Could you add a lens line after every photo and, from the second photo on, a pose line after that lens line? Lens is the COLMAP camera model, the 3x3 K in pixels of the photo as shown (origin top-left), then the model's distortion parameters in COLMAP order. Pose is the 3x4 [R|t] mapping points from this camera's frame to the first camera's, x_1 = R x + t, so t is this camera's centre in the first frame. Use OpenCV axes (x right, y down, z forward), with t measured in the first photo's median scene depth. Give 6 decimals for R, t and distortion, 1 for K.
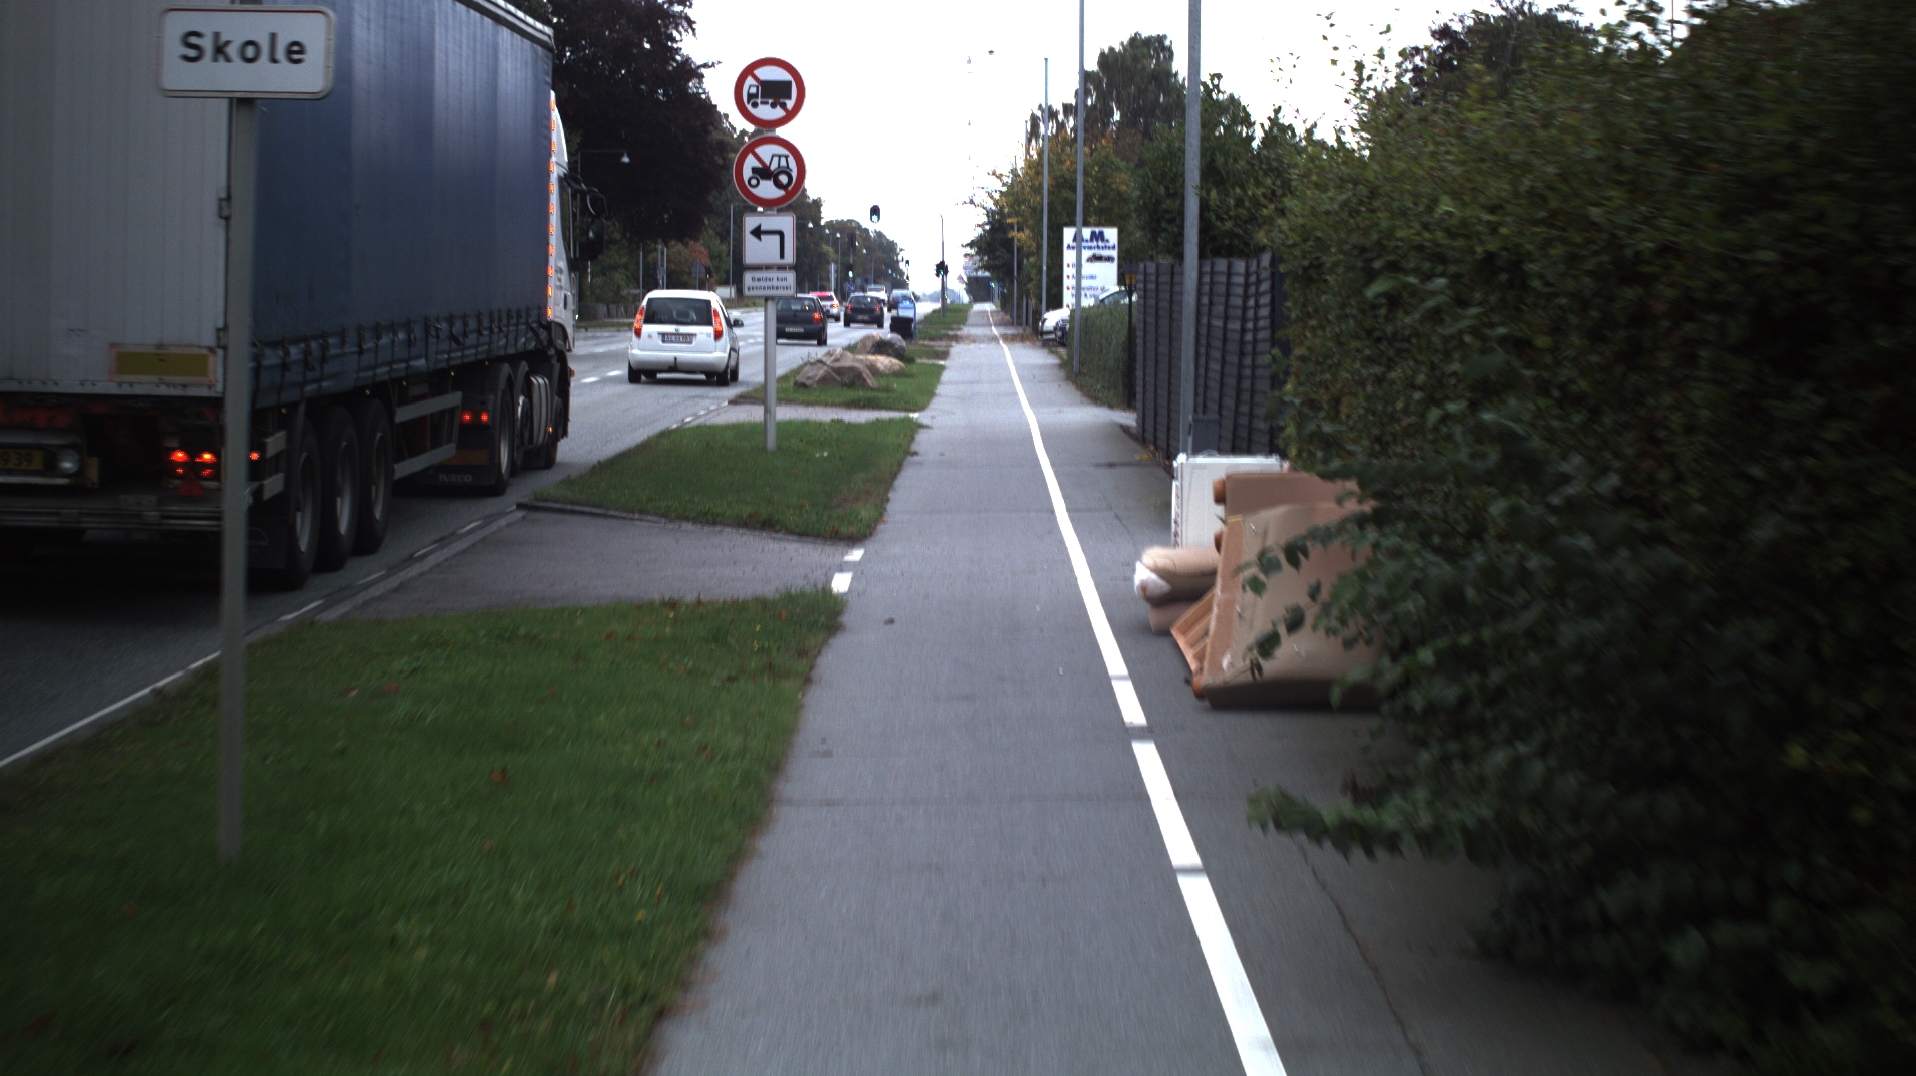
lens RADIAL K [[4570.6, 0, 953.5], [0, 4570.6, 528.5], [0, 0, 1]] dist [-0.434382, 0.000000]
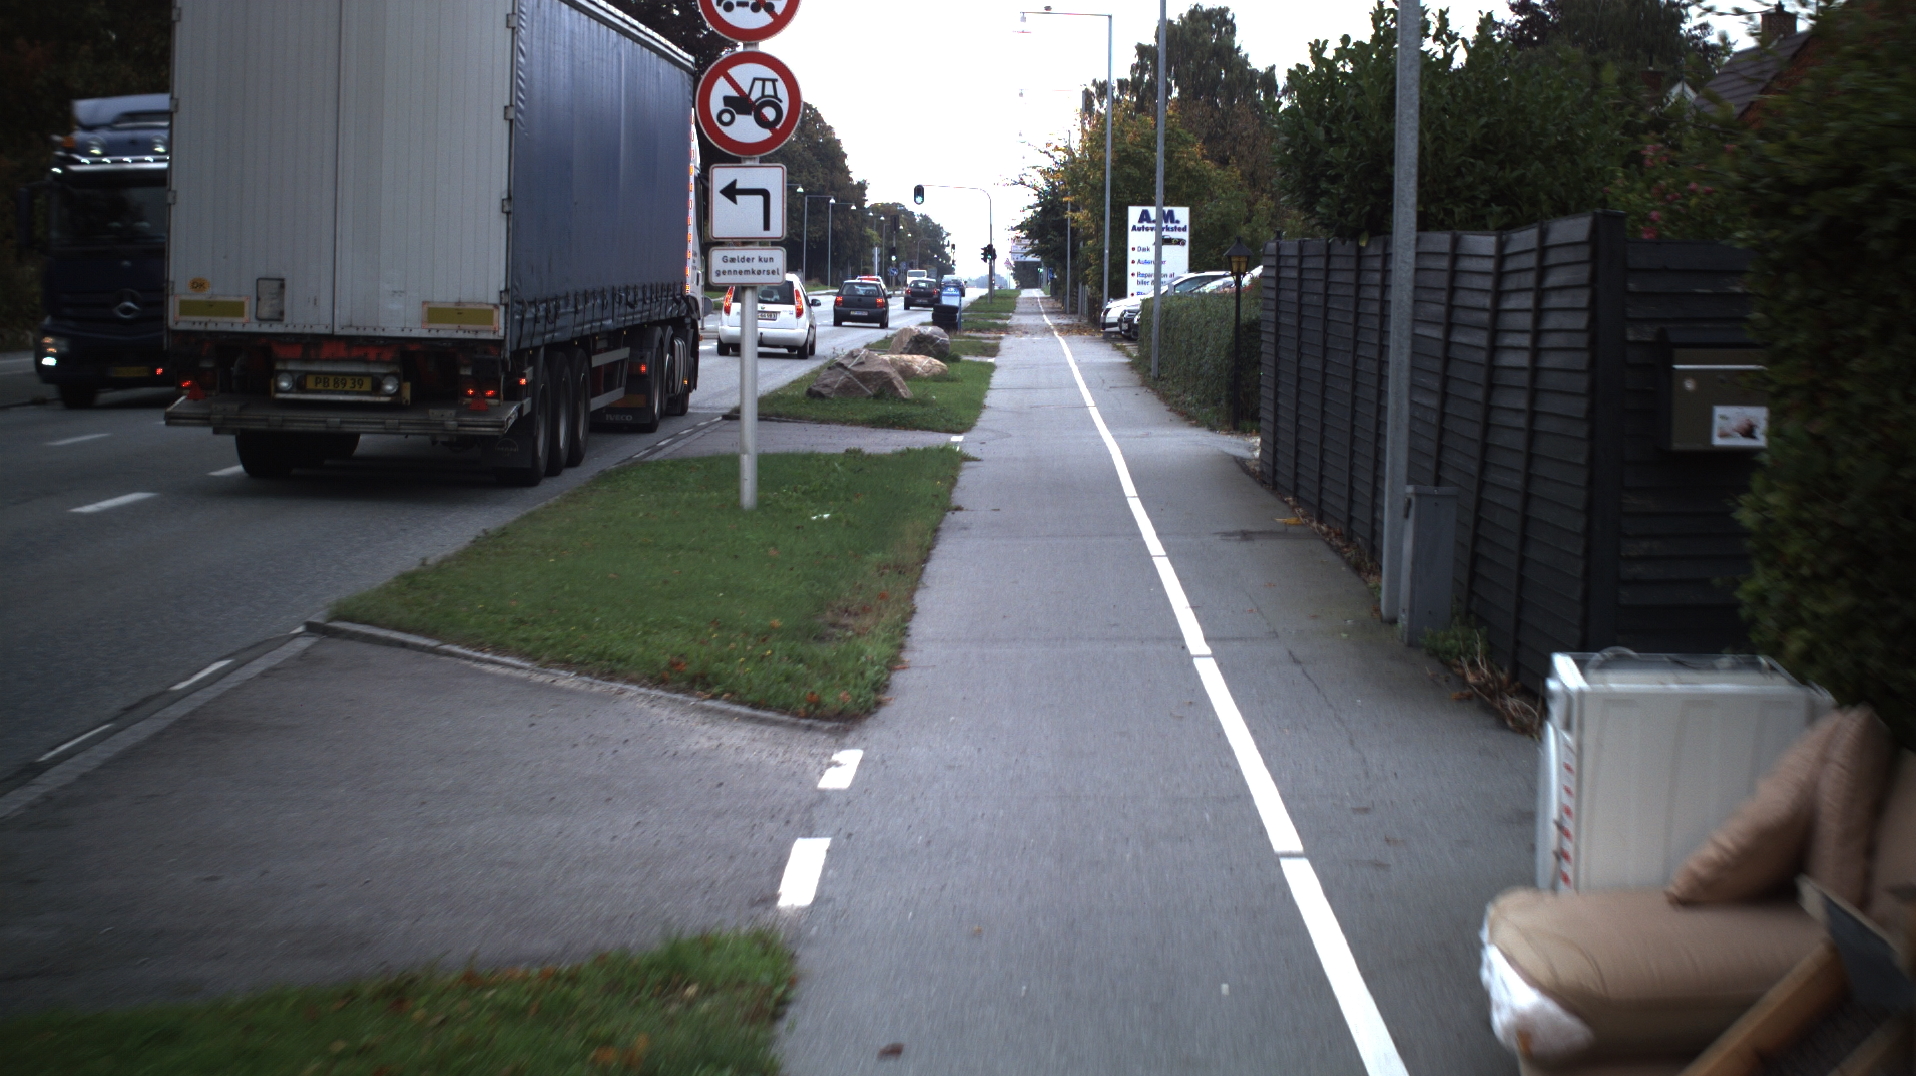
lens RADIAL K [[4570.6, 0, 957.2], [0, 4570.6, 542.8], [0, 0, 1]] dist [-0.434382, 0.000000]
pose [[0.999937, 0.006884, -0.008854, -0.001950], [-0.006827, 0.999956, 0.006445, -0.013524], [0.008897, -0.006384, 0.999940, 0.255429]]
